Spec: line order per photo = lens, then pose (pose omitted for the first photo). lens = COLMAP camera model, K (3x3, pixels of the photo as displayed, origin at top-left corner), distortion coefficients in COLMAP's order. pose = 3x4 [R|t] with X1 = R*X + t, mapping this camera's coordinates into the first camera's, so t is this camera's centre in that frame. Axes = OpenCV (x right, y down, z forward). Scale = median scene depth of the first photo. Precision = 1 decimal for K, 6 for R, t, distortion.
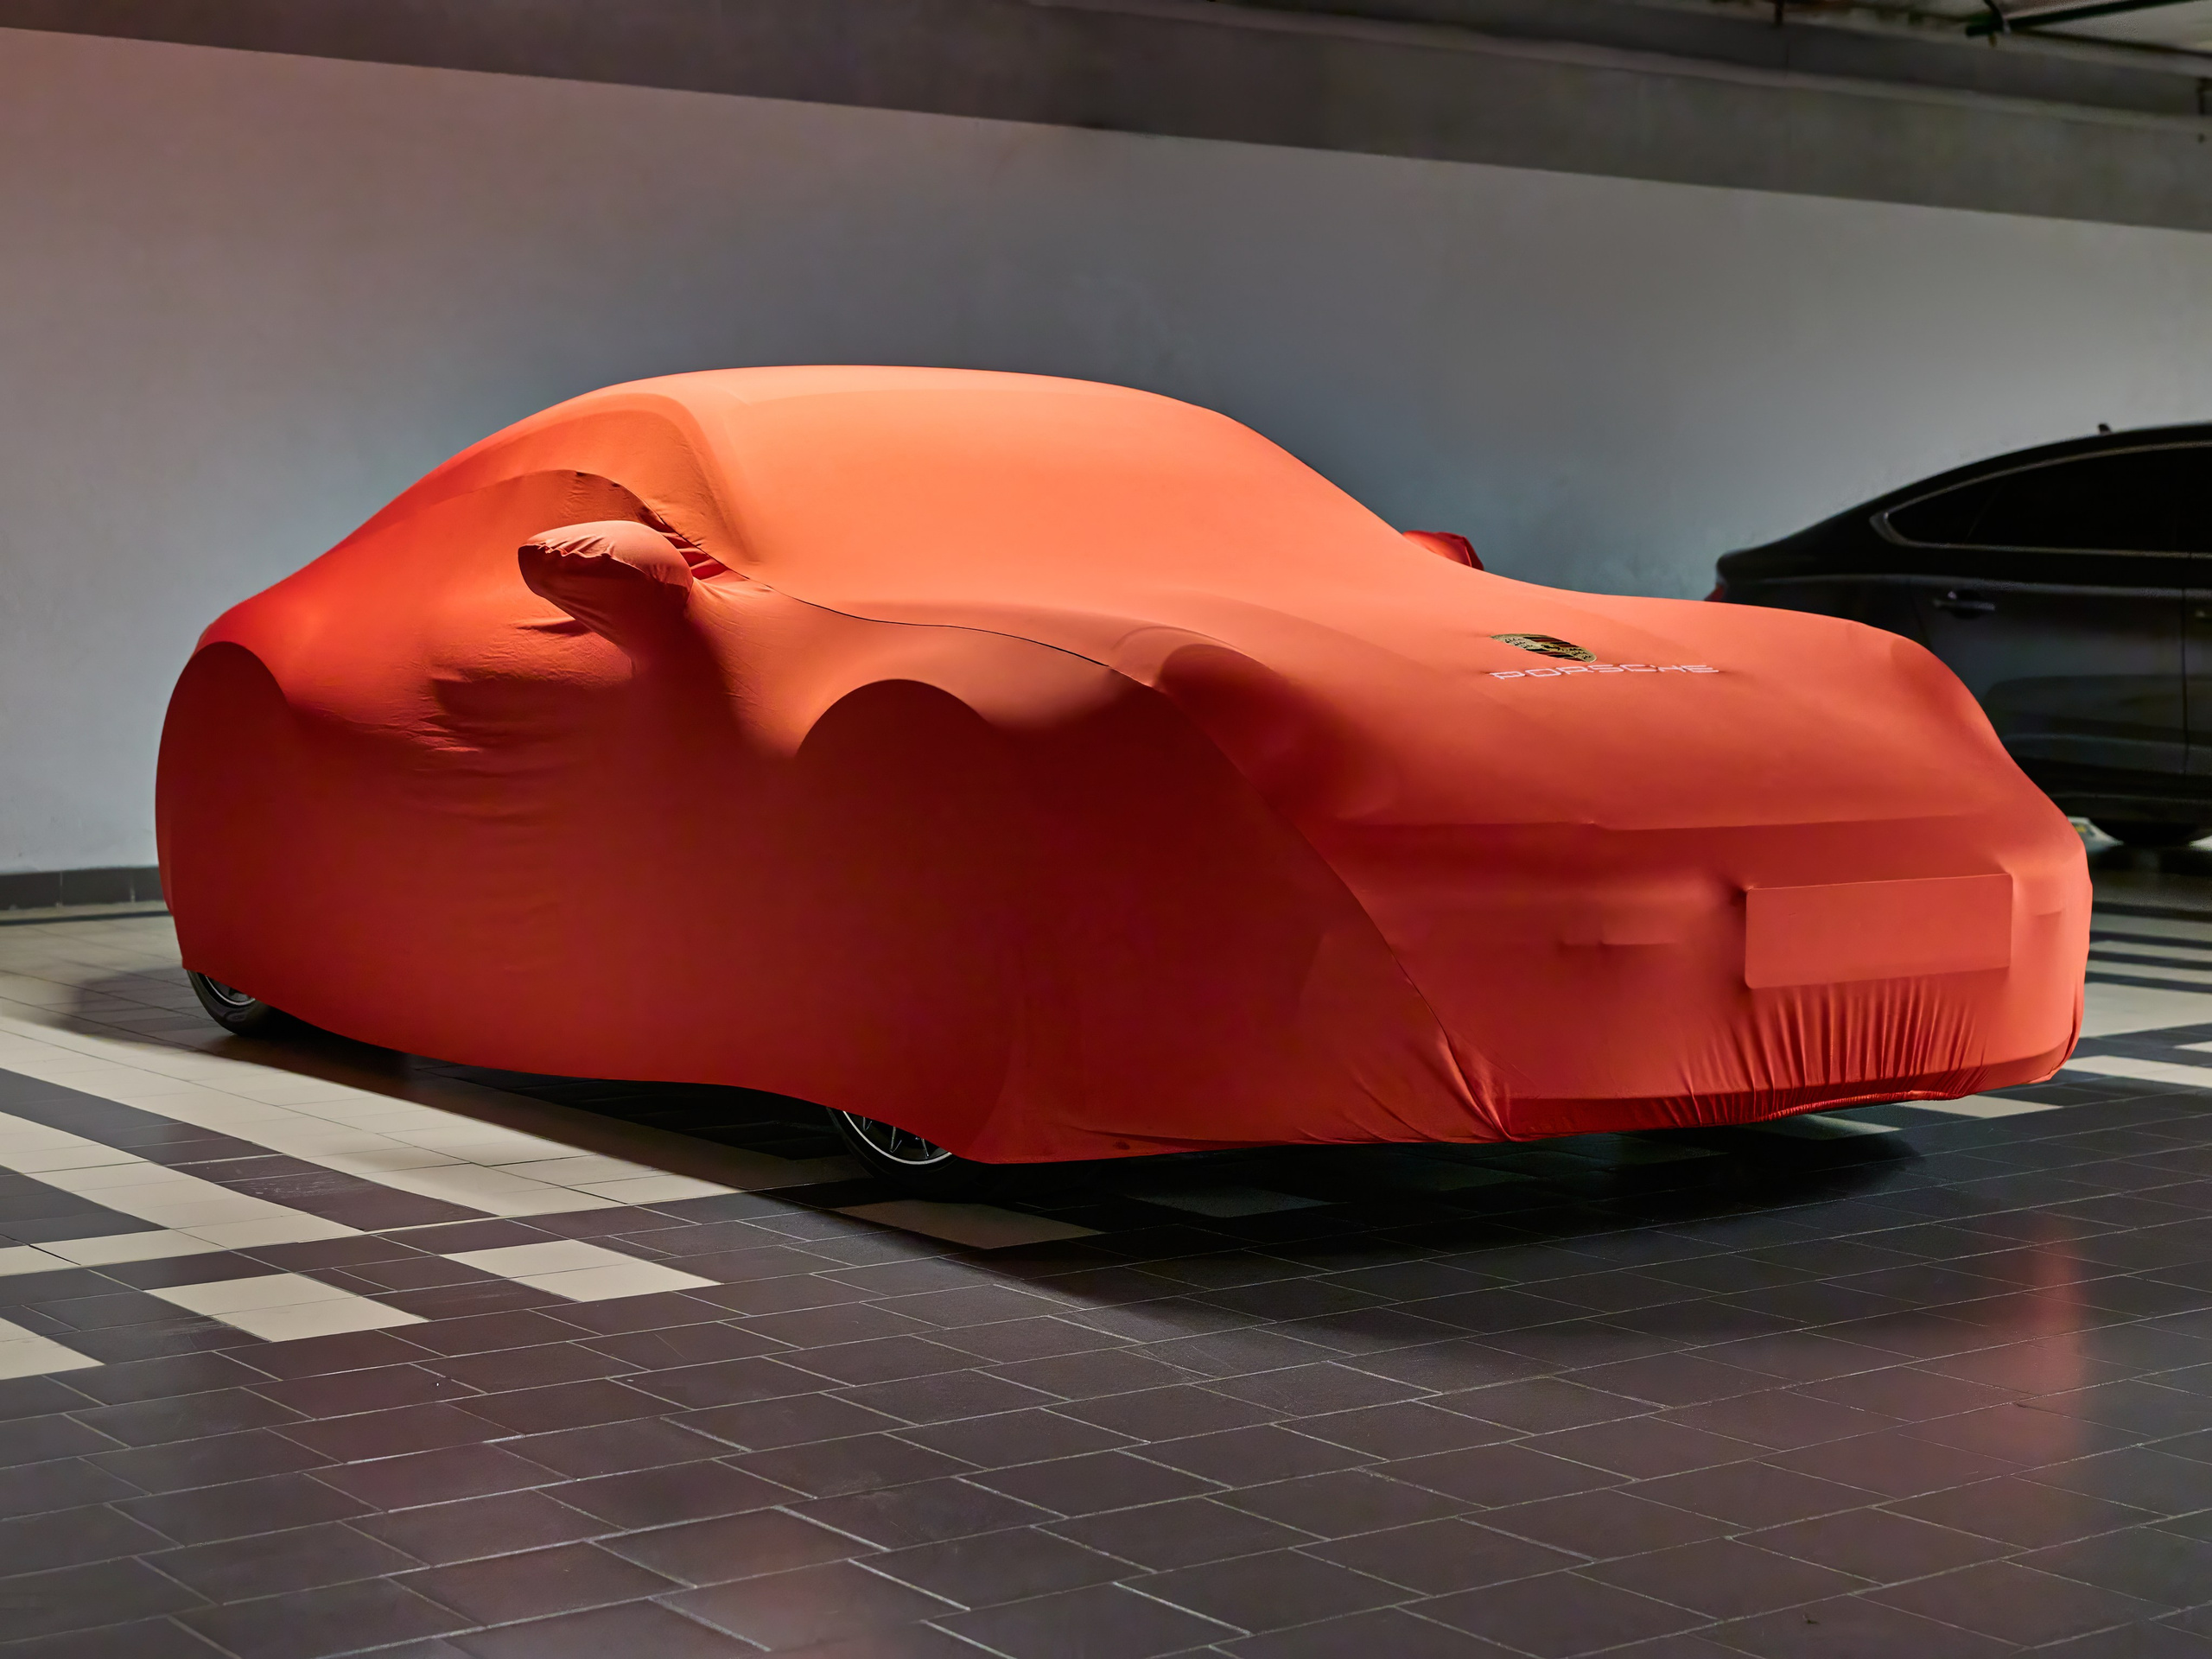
lens RADIAL K [[3654.0, 0, 1106.0], [0, 3654.0, 829.5], [0, 0, 1]] dist [0.026023, -0.000318]
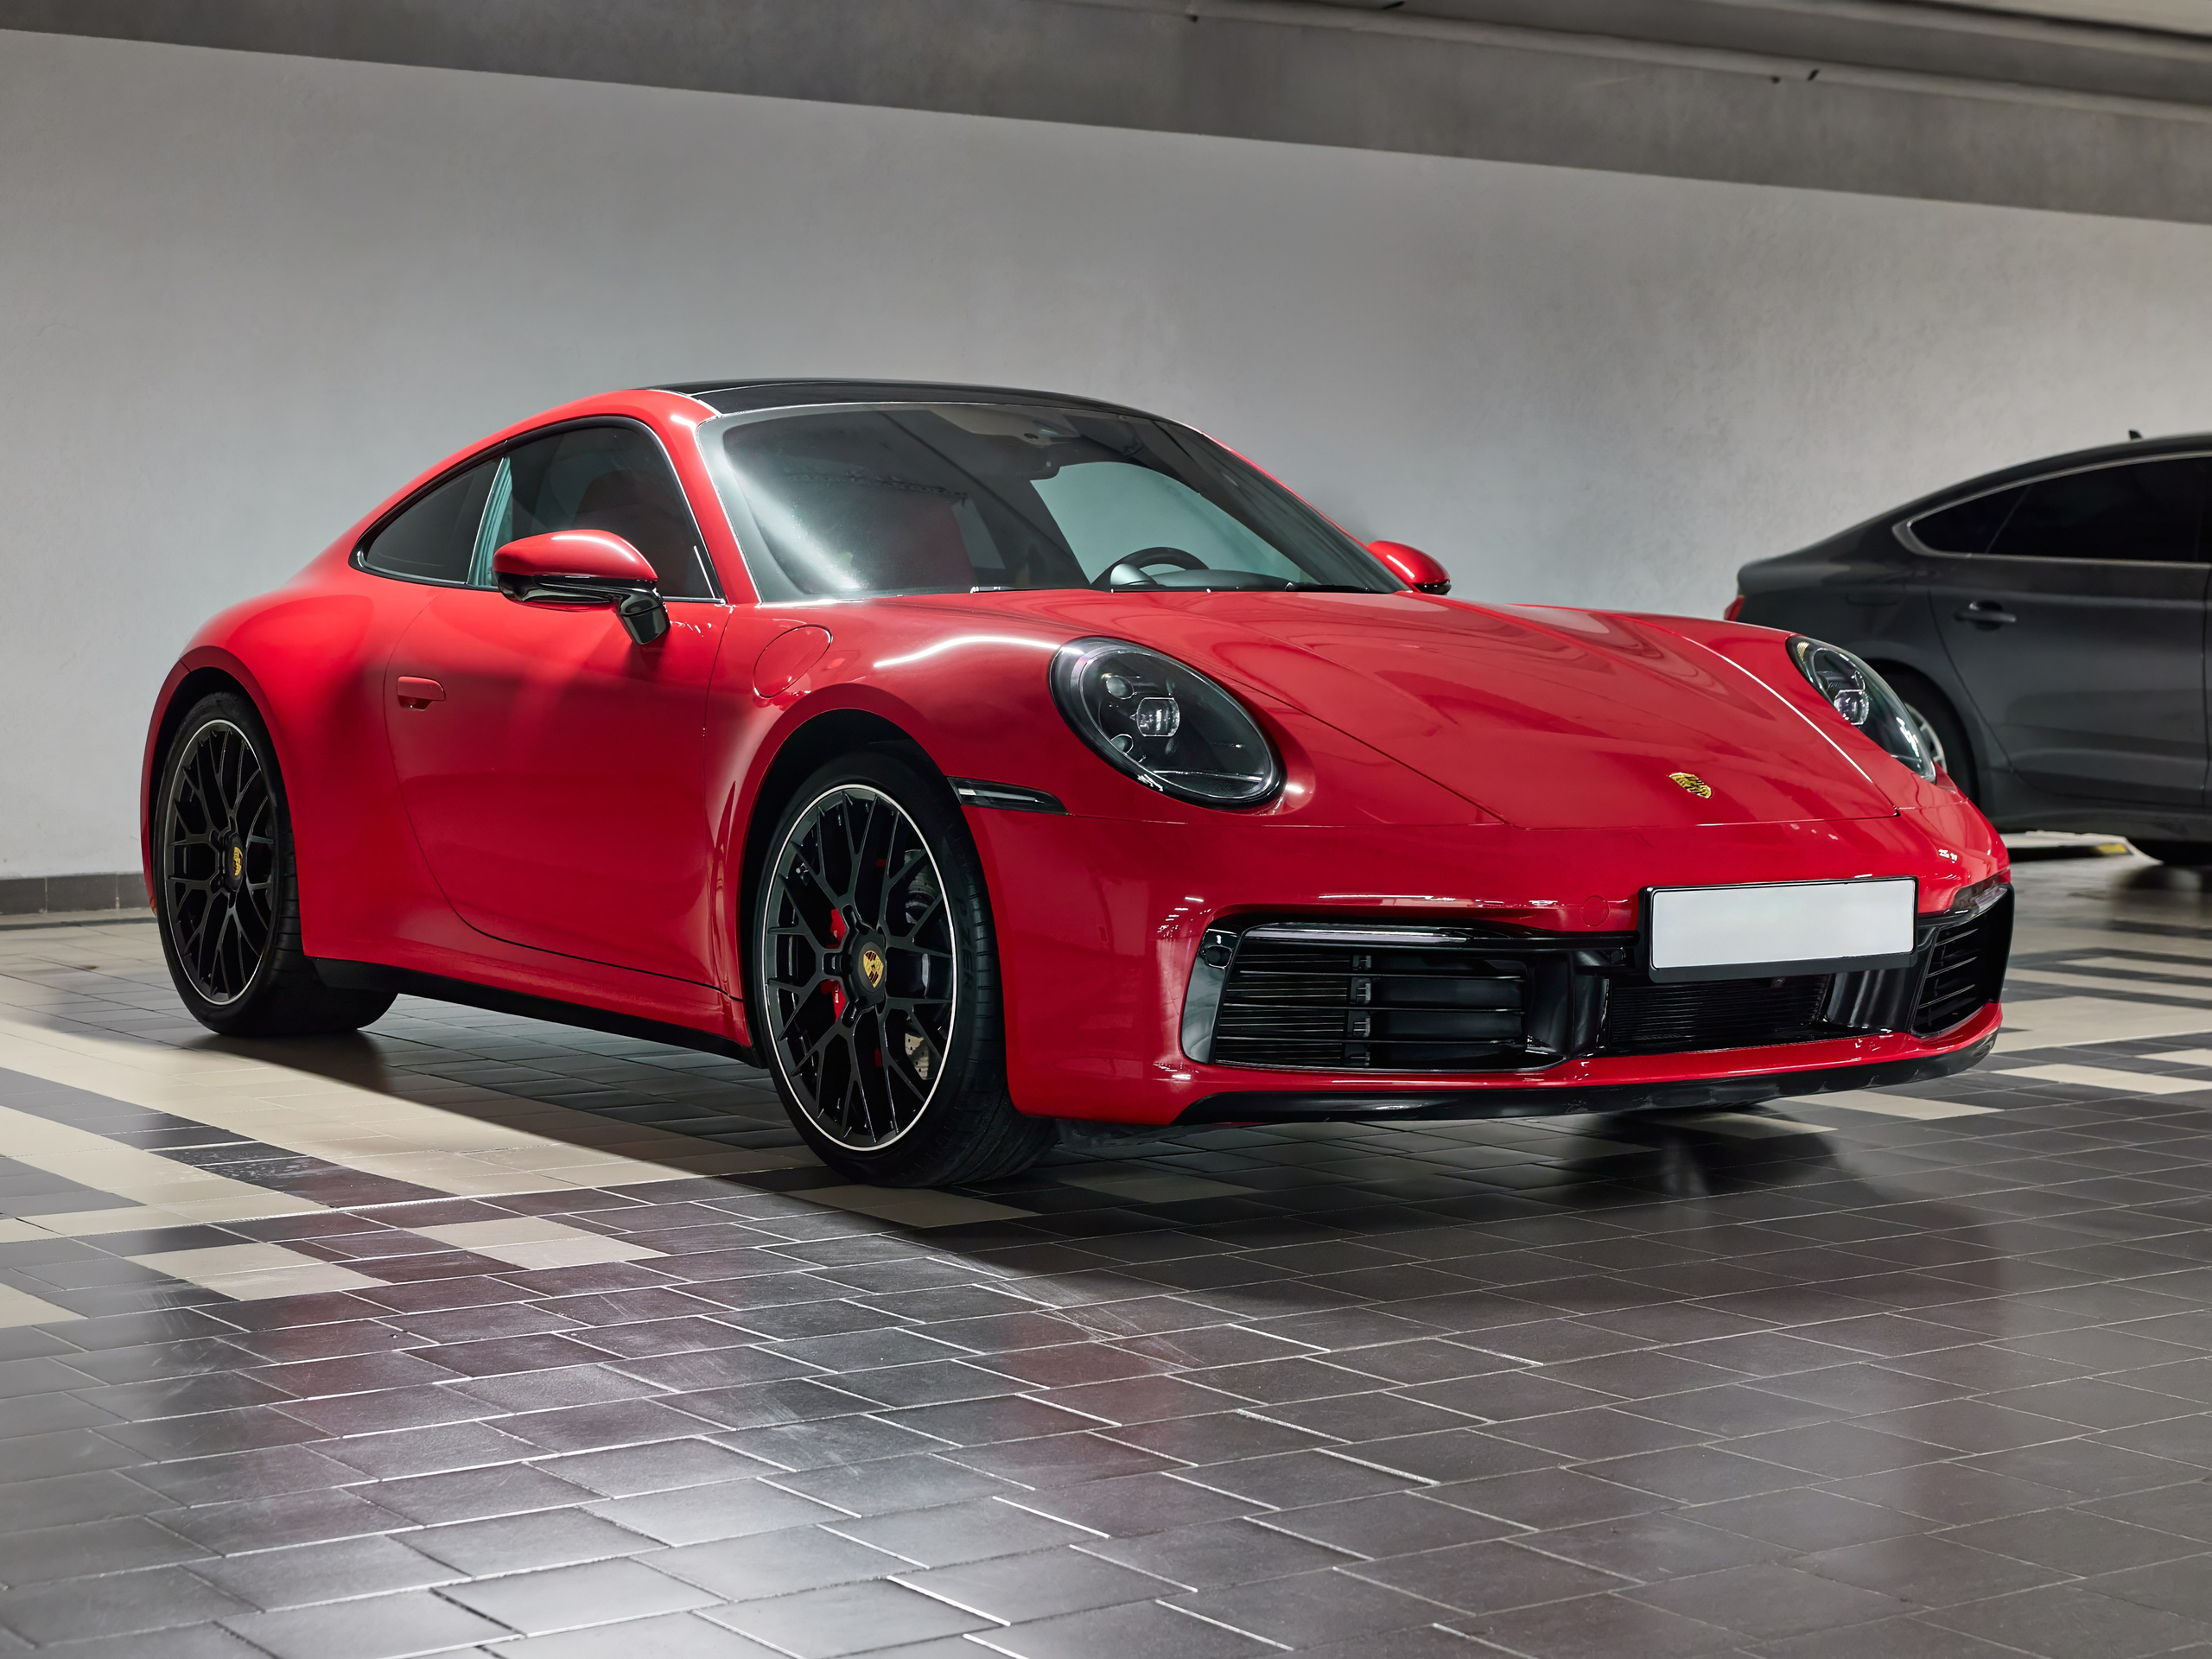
lens RADIAL K [[3963.2, 0, 1106.0], [0, 3963.2, 829.5], [0, 0, 1]] dist [-0.017709, 0.112213]
pose [[0.999861, 0.005722, -0.015637, 0.030715], [-0.005817, 0.999965, -0.006041, 0.006293], [0.015602, 0.006131, 0.999859, -0.113547]]
